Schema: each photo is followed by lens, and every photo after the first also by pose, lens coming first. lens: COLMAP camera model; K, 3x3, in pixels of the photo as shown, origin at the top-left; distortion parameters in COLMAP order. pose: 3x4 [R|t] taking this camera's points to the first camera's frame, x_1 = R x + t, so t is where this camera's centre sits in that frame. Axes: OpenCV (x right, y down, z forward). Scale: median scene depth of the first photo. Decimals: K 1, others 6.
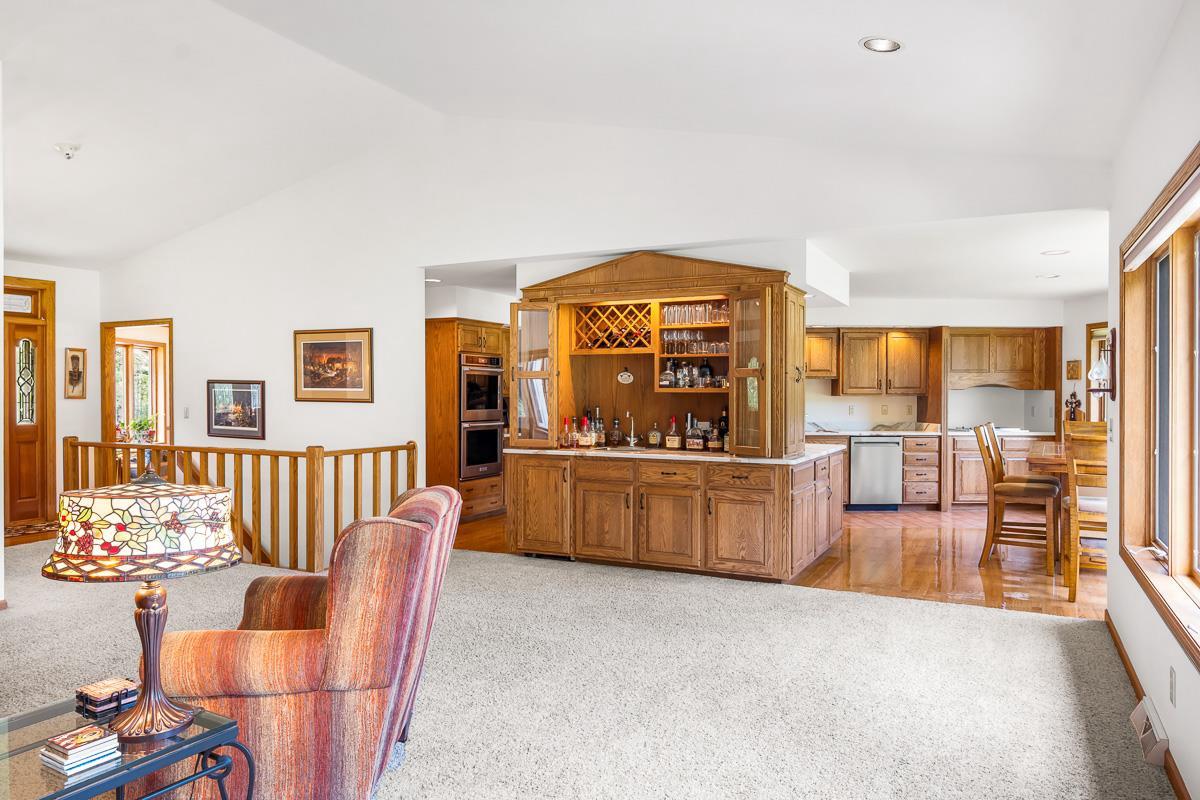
lens RADIAL K [[808.2, 0, 594.5], [0, 808.2, 393.9], [0, 0, 1]] dist [0.004055, 0.001055]
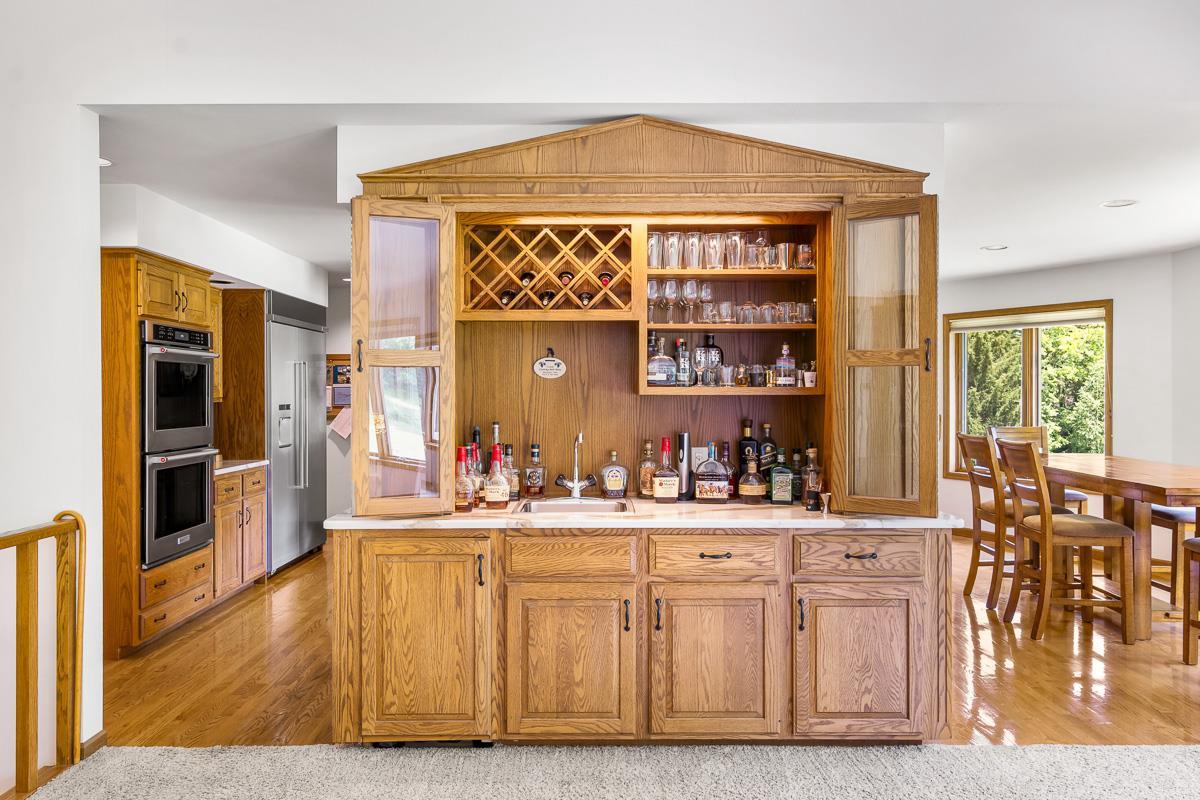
lens RADIAL K [[808.2, 0, 594.5], [0, 808.2, 393.9], [0, 0, 1]] dist [0.004055, 0.001055]
pose [[0.888134, -0.004229, 0.459564, -0.193385], [0.004083, 0.999991, 0.001311, -0.003526], [-0.459566, 0.000712, 0.888143, 0.545545]]
